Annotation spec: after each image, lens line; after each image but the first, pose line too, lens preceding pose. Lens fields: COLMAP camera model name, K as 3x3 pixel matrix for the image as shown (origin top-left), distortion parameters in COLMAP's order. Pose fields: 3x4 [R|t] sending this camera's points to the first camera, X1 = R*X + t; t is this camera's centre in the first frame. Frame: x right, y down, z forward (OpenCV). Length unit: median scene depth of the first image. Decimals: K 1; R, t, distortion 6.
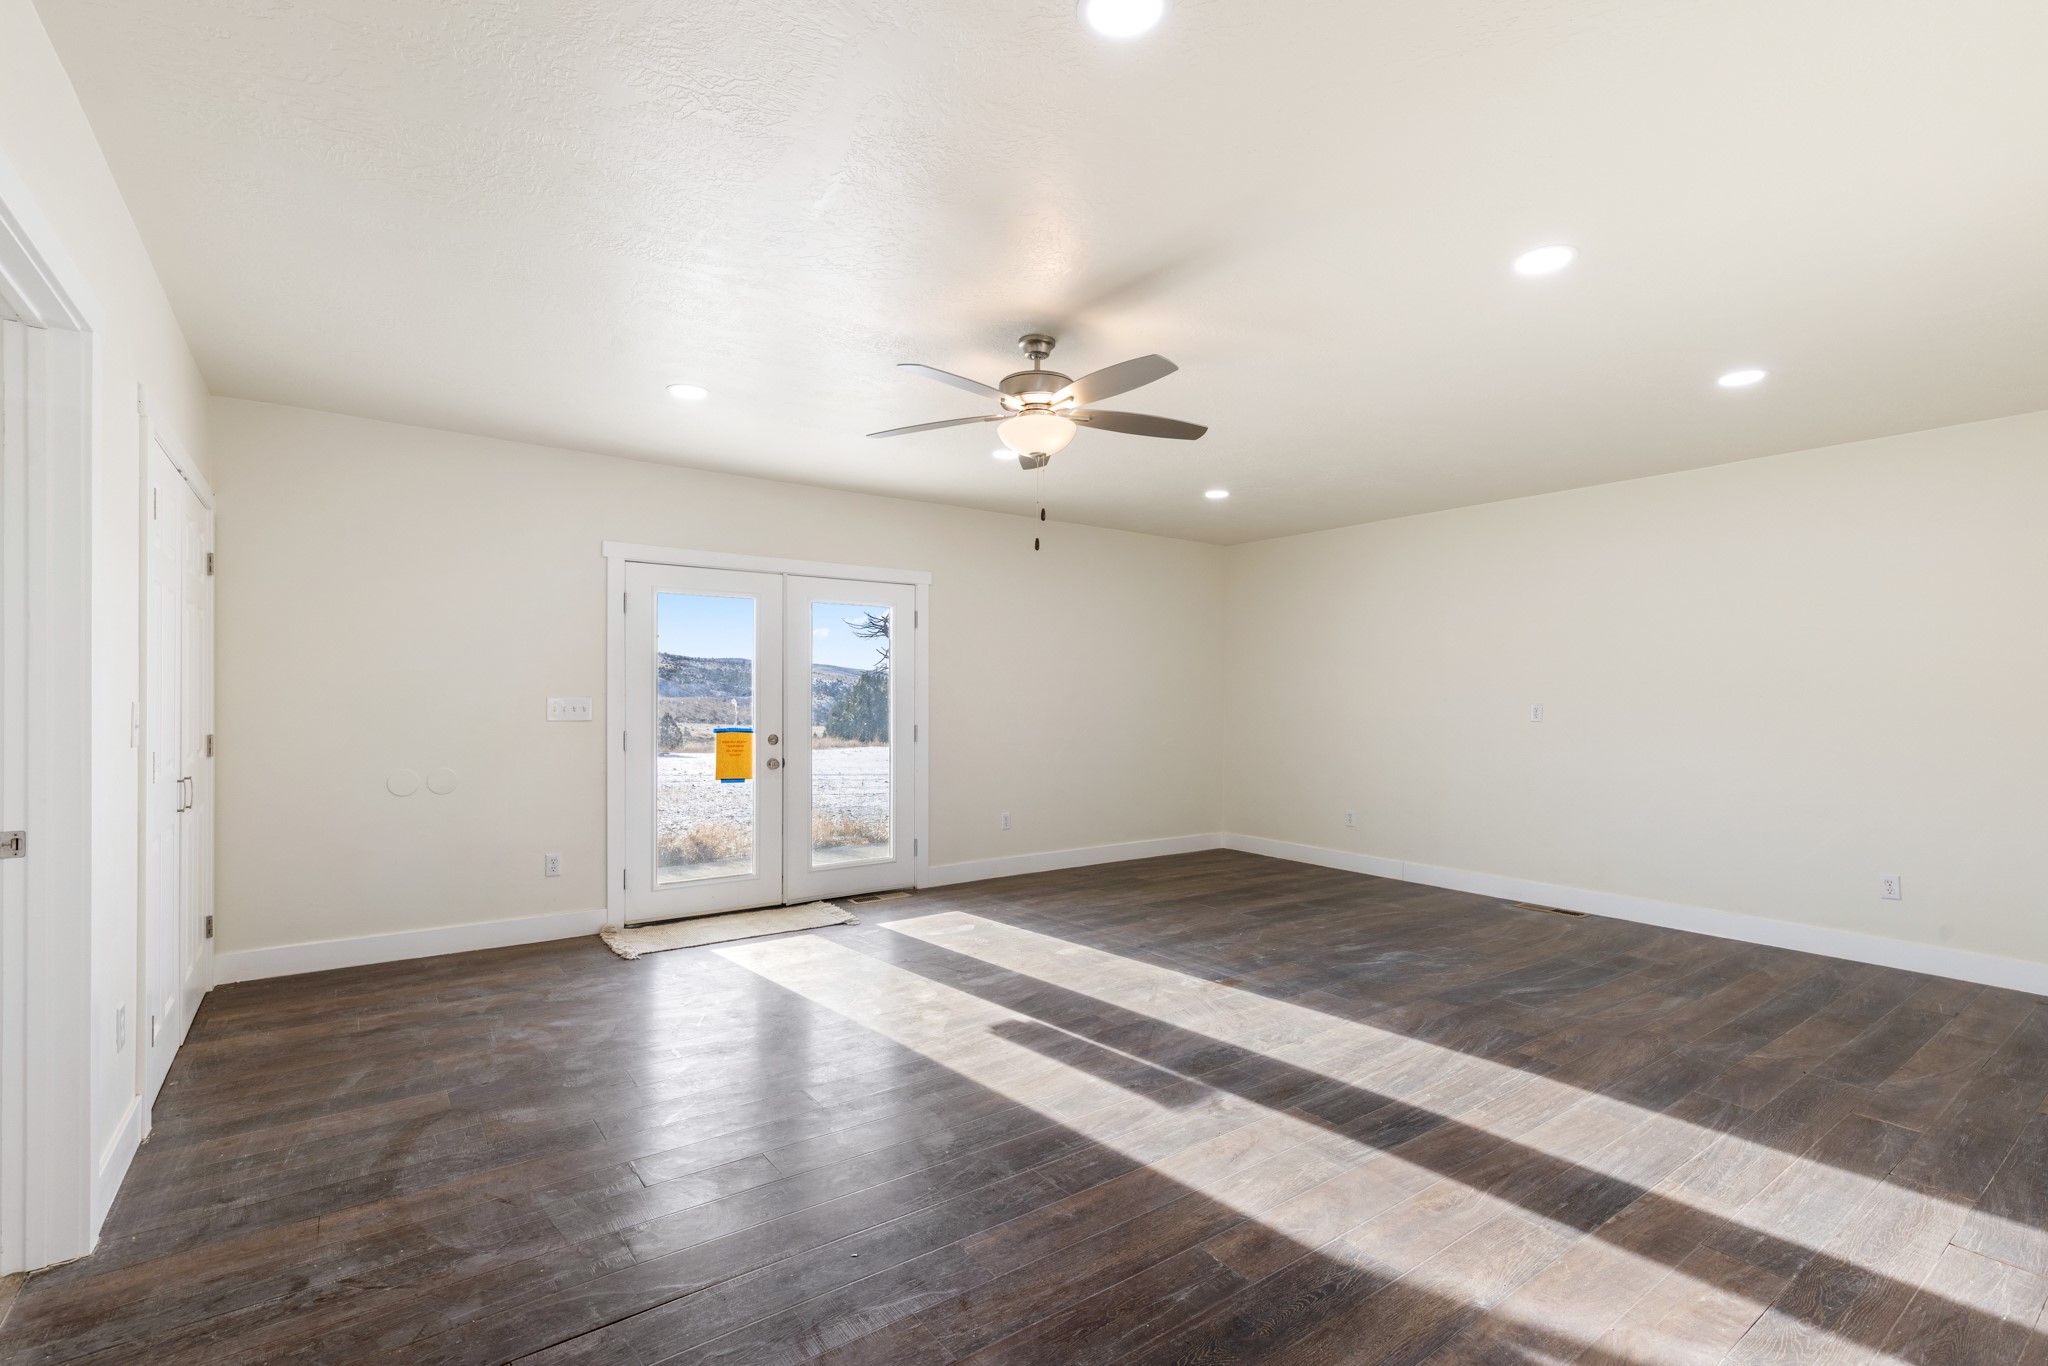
lens RADIAL K [[931.5, 0, 1029.5], [0, 931.5, 690.9], [0, 0, 1]] dist [0.001081, 0.000287]
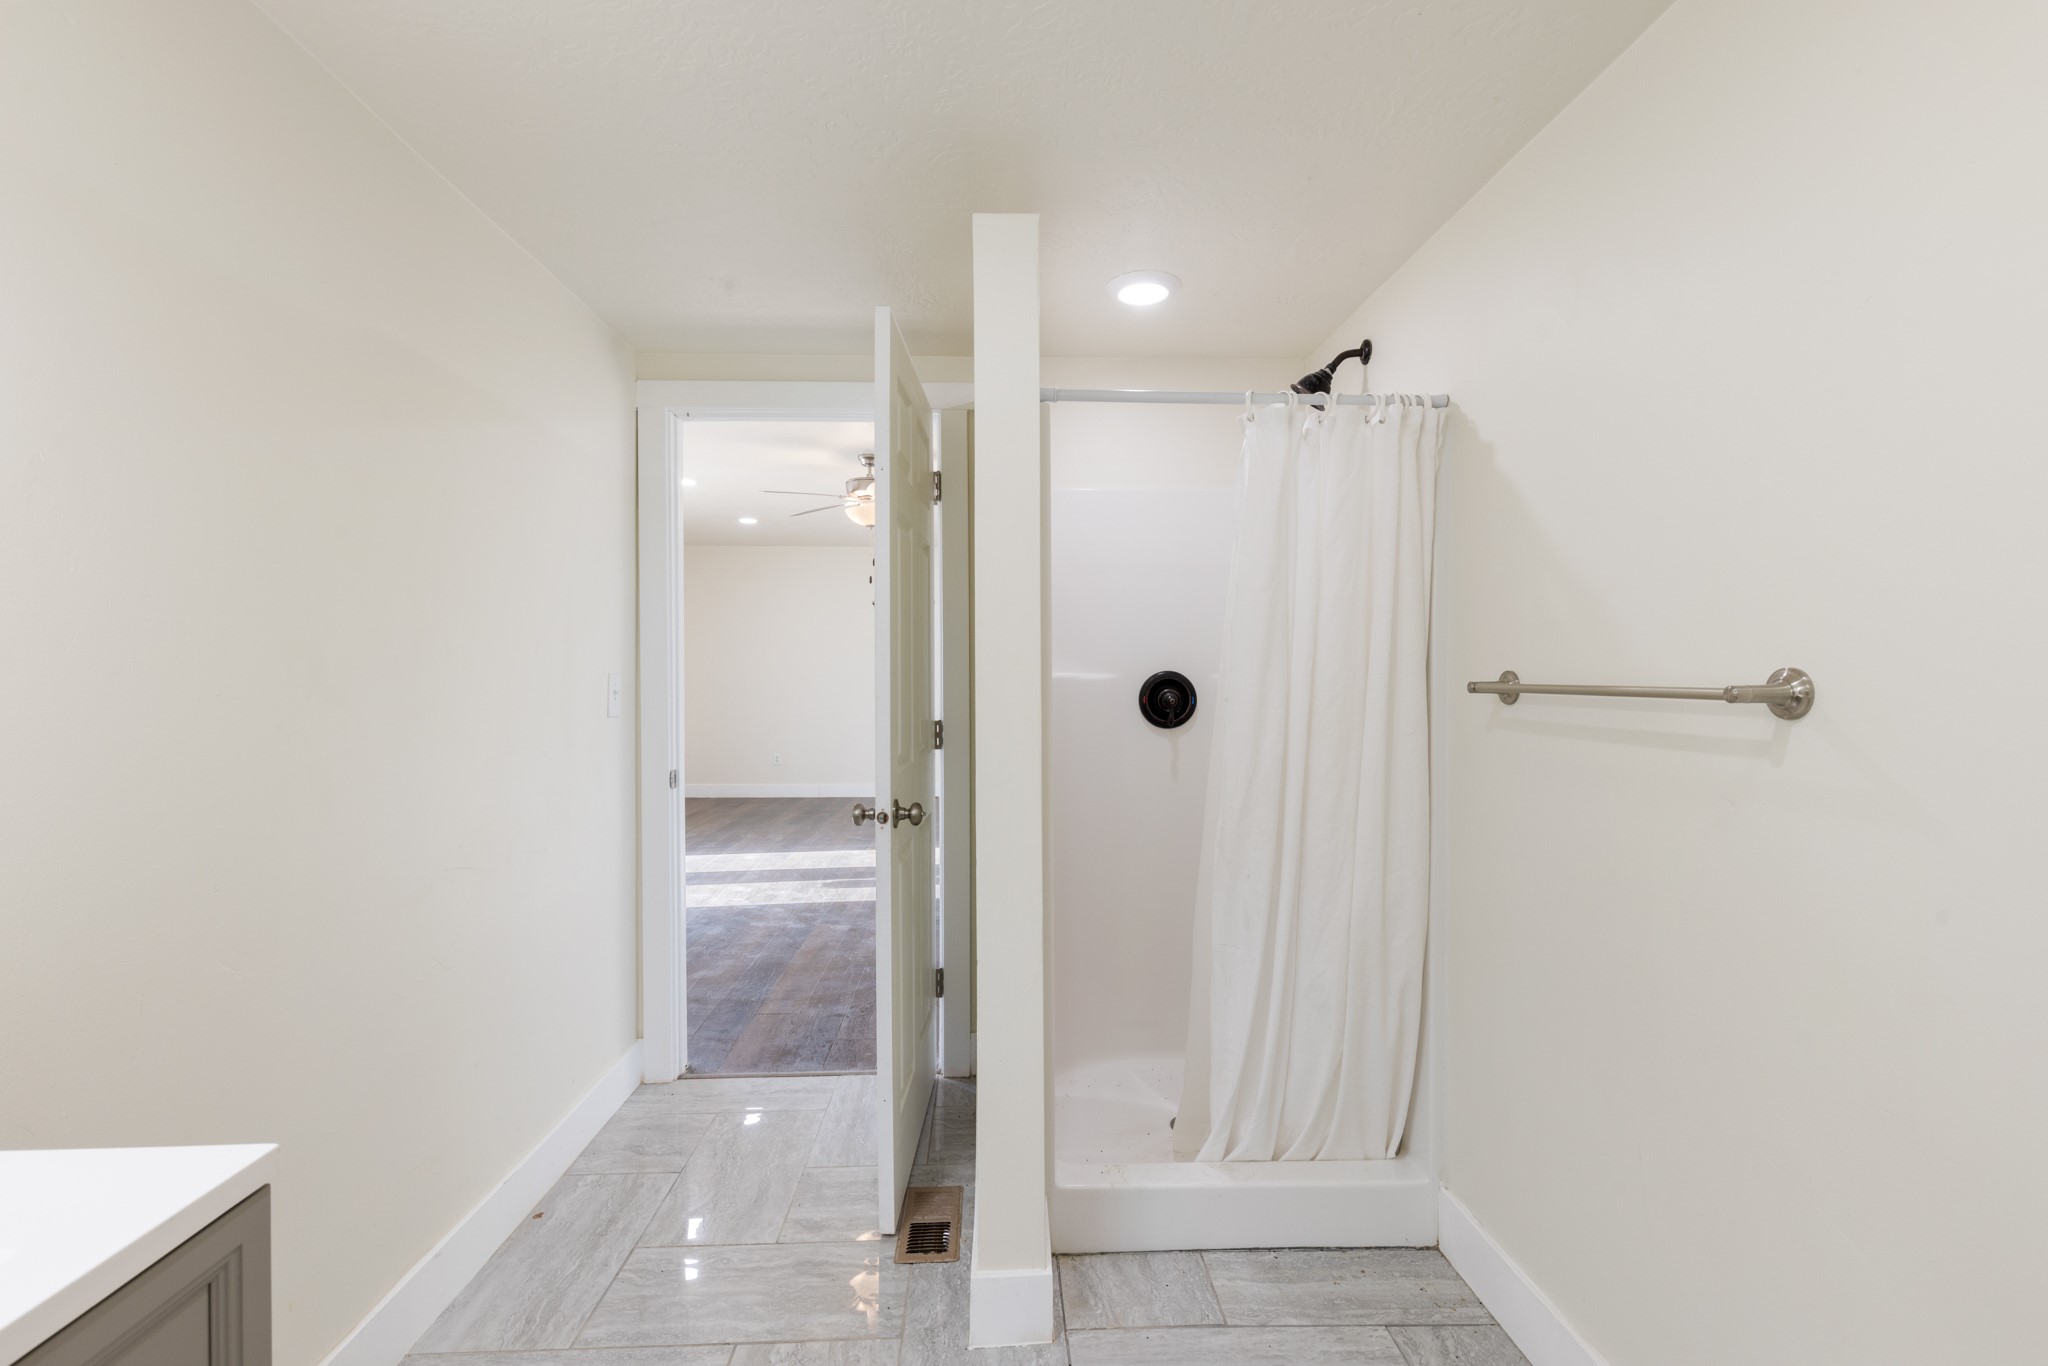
lens RADIAL K [[931.5, 0, 1025.3], [0, 931.5, 680.5], [0, 0, 1]] dist [0.001081, 0.000287]
pose [[0.575232, -0.020599, 0.817731, -1.762158], [0.001657, 0.999710, 0.024018, -0.029854], [-0.817988, -0.012461, 0.575100, -0.253547]]
